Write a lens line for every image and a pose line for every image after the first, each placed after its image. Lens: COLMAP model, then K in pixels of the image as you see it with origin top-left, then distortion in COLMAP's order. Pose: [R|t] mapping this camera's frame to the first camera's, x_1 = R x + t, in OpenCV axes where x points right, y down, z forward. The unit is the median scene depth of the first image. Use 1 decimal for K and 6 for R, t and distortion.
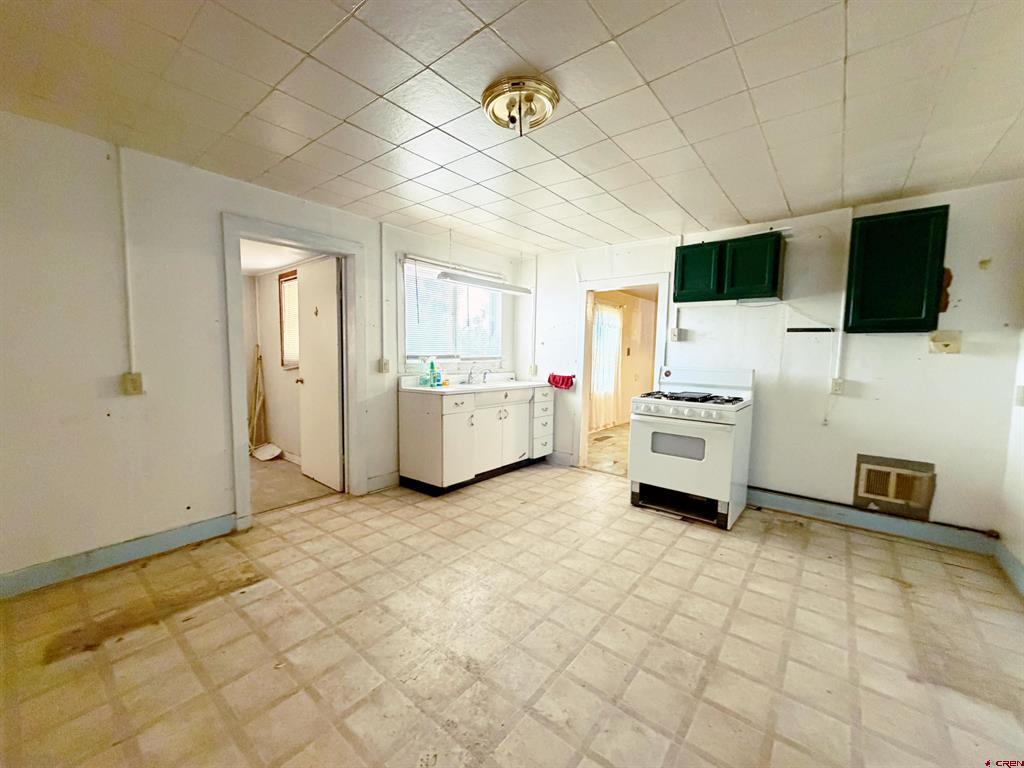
lens RADIAL K [[408.2, 0, 509.7], [0, 408.2, 384.2], [0, 0, 1]] dist [-0.000486, -0.000063]
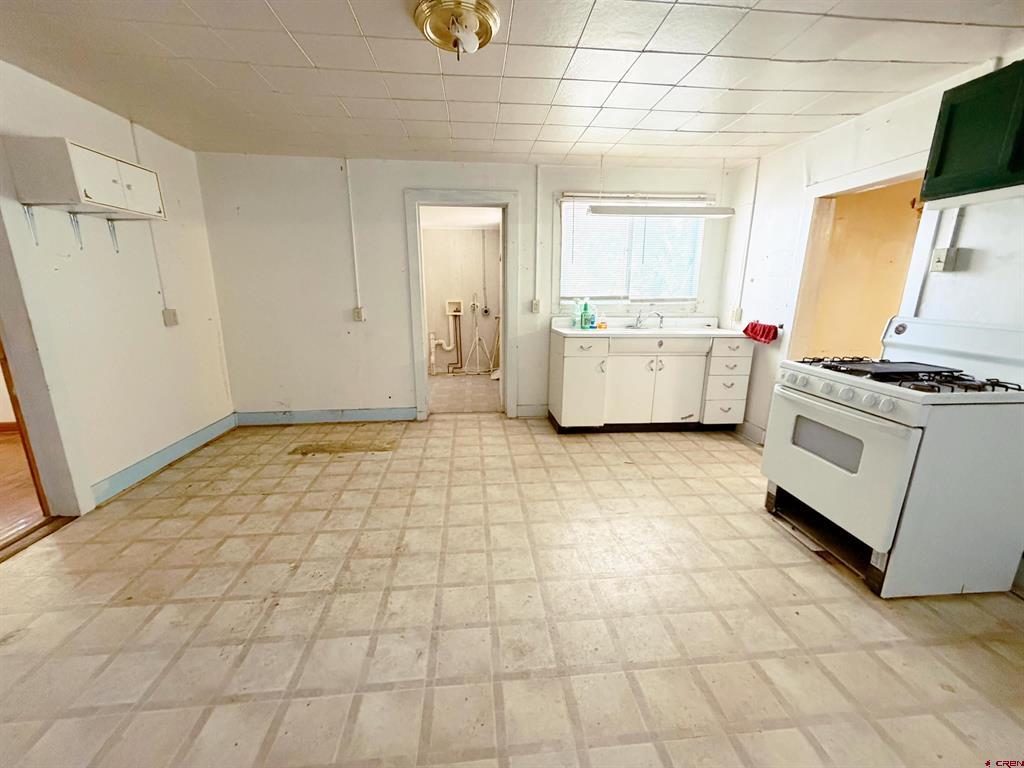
lens RADIAL K [[408.2, 0, 509.7], [0, 408.2, 384.2], [0, 0, 1]] dist [-0.000486, -0.000063]
pose [[0.697926, 0.152626, -0.699718, 0.454821], [-0.050597, 0.985094, 0.164407, -0.017088], [0.714381, -0.079340, 0.695245, 0.193149]]
